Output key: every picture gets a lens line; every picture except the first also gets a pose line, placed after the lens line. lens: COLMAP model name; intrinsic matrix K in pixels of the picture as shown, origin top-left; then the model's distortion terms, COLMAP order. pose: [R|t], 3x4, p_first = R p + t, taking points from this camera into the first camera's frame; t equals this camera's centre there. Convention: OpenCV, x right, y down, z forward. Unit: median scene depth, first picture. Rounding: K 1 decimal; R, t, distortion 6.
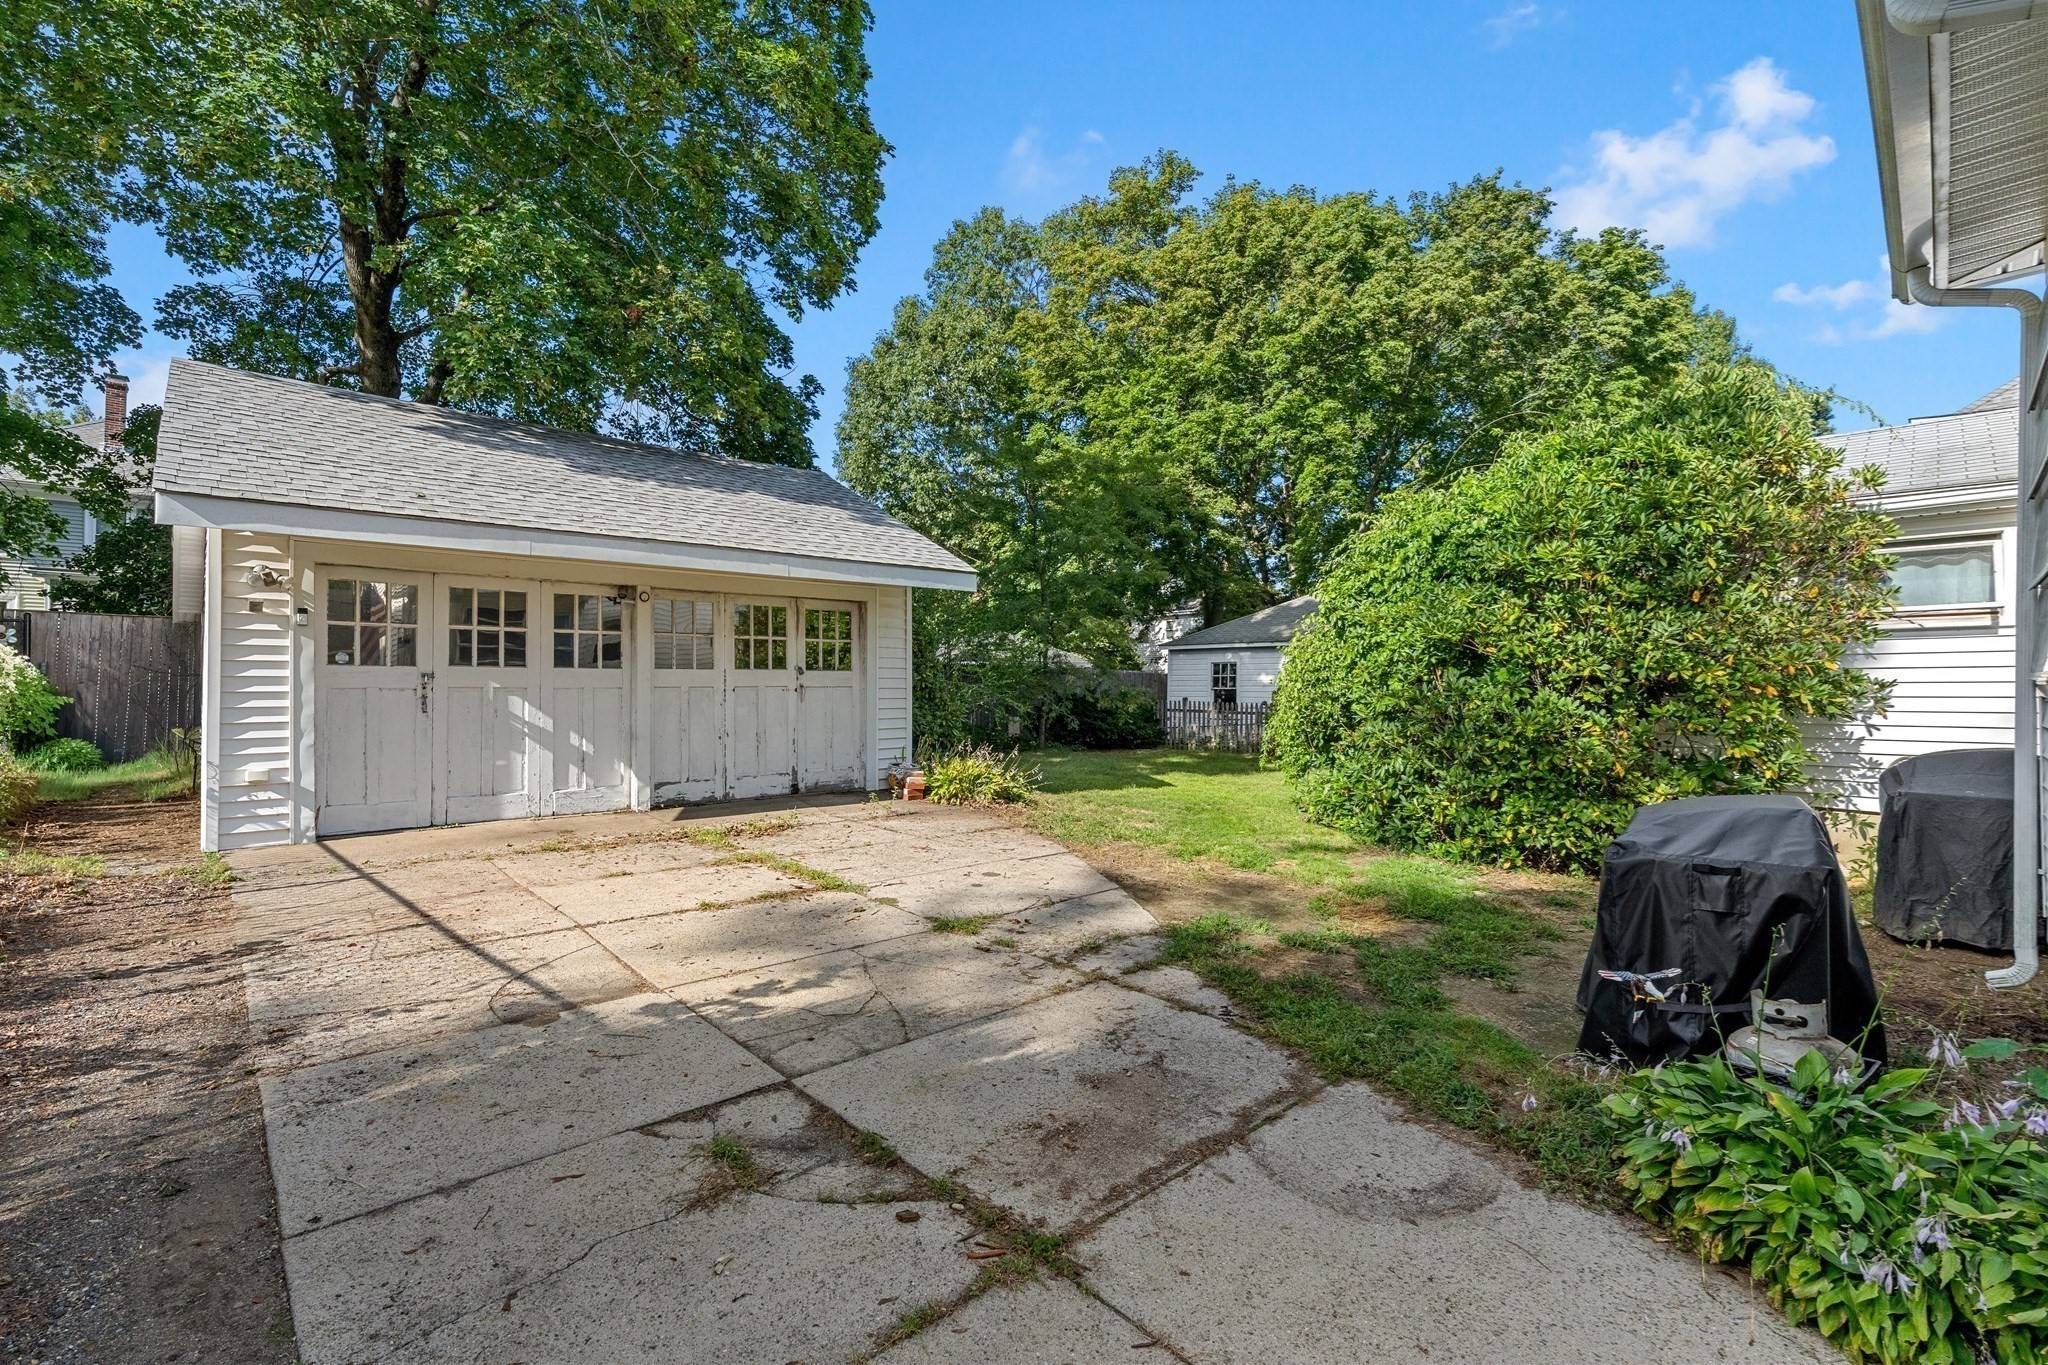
lens RADIAL K [[928.9, 0, 1026.6], [0, 928.9, 696.3], [0, 0, 1]] dist [-0.006856, 0.003328]
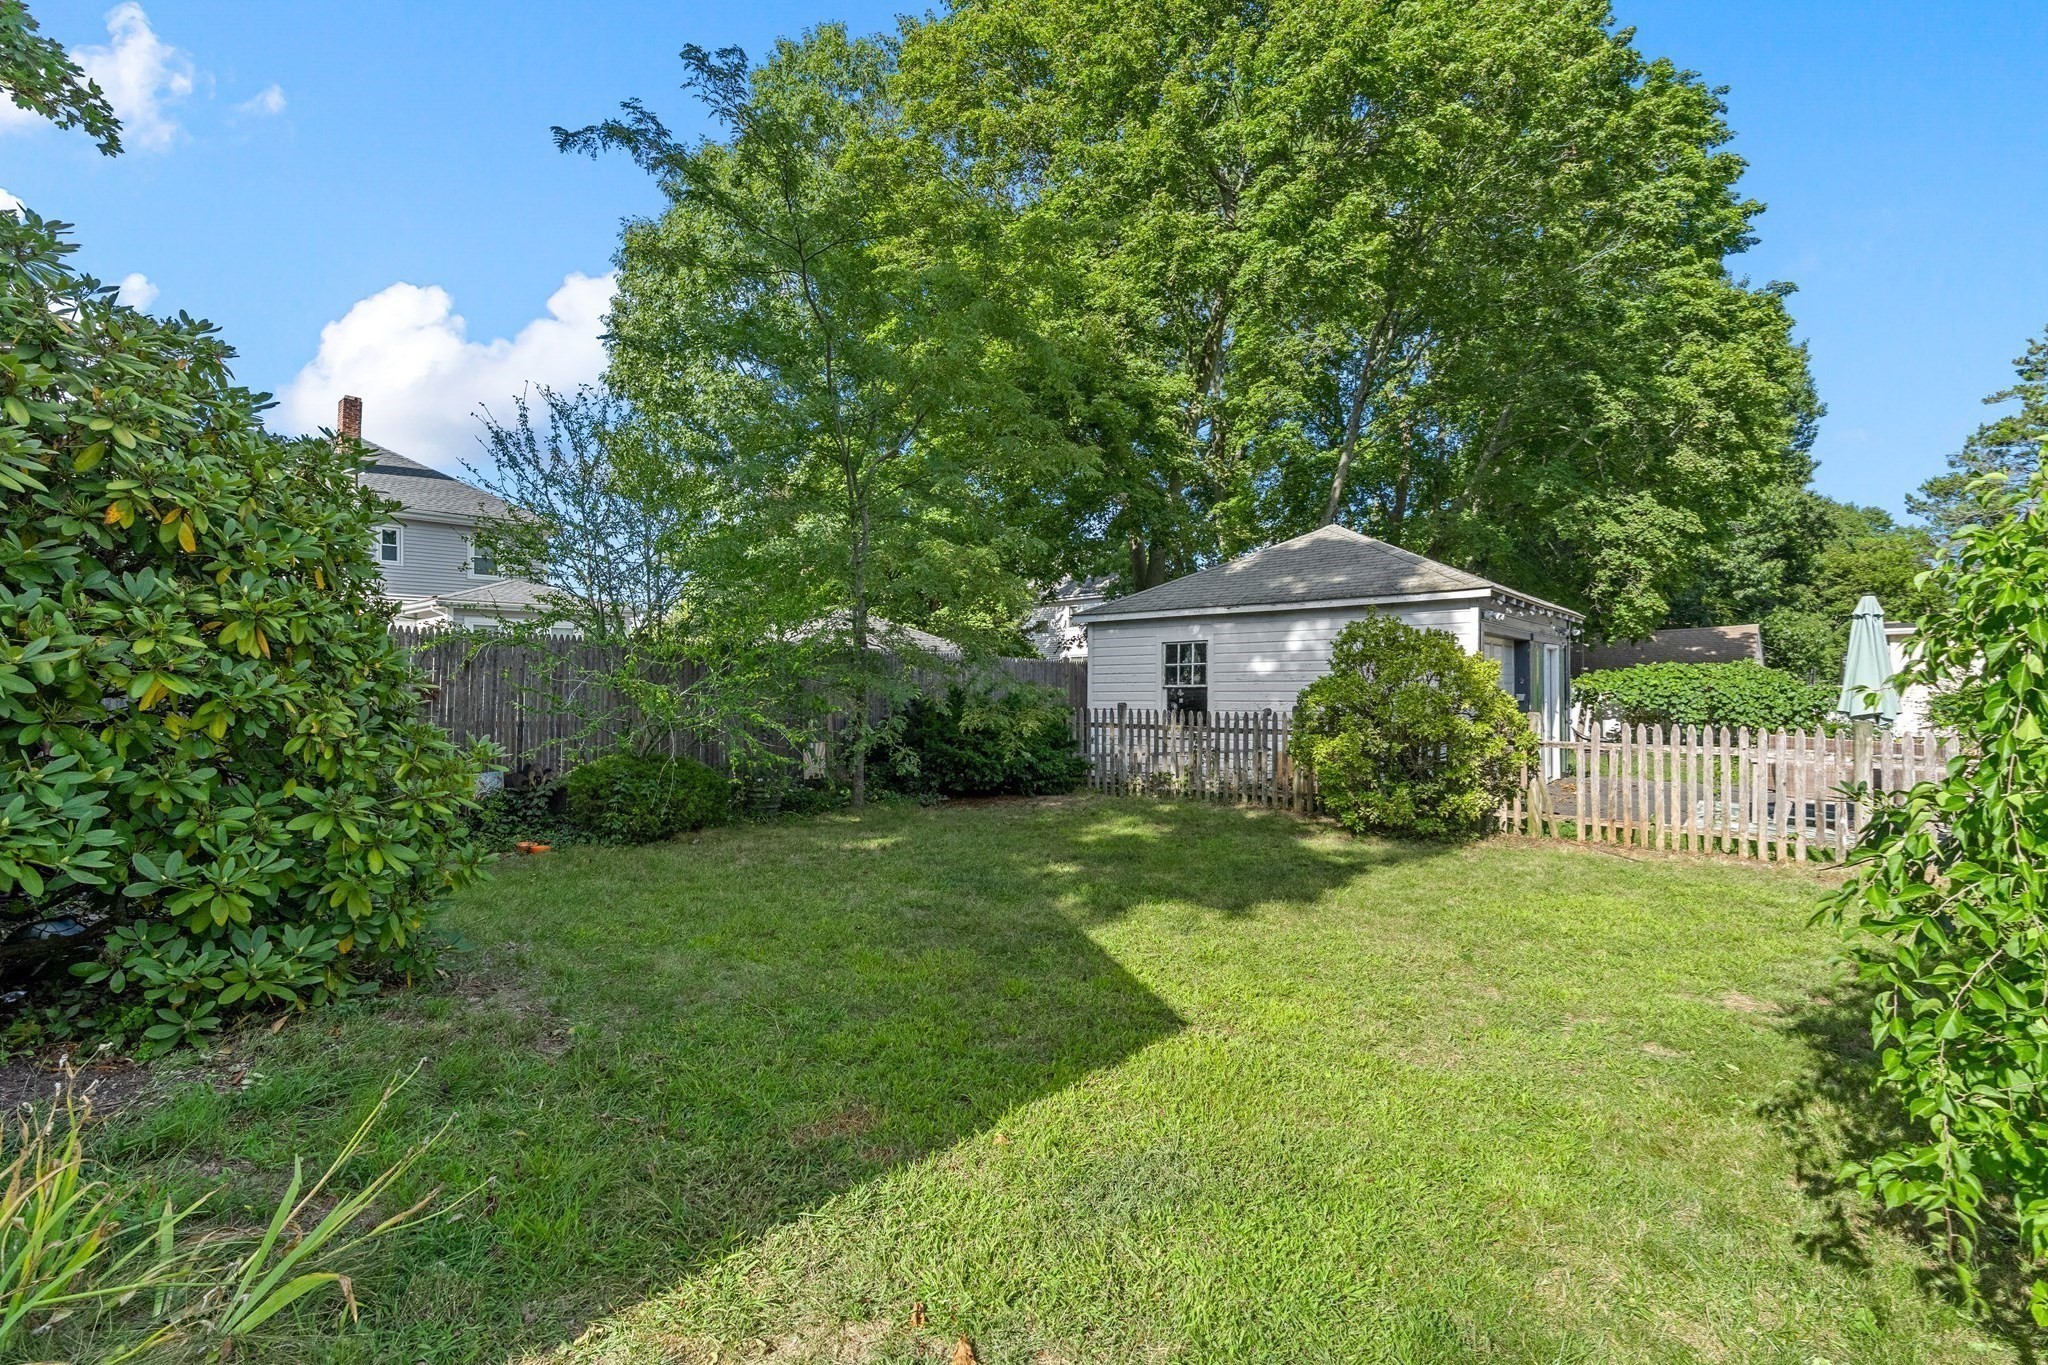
lens RADIAL K [[928.9, 0, 1024.2], [0, 928.9, 684.9], [0, 0, 1]] dist [-0.006856, 0.003328]
pose [[0.994269, -0.010562, 0.106388, 0.048950], [0.011460, 0.999904, -0.007836, -0.005502], [-0.106295, 0.009010, 0.994294, 0.424549]]
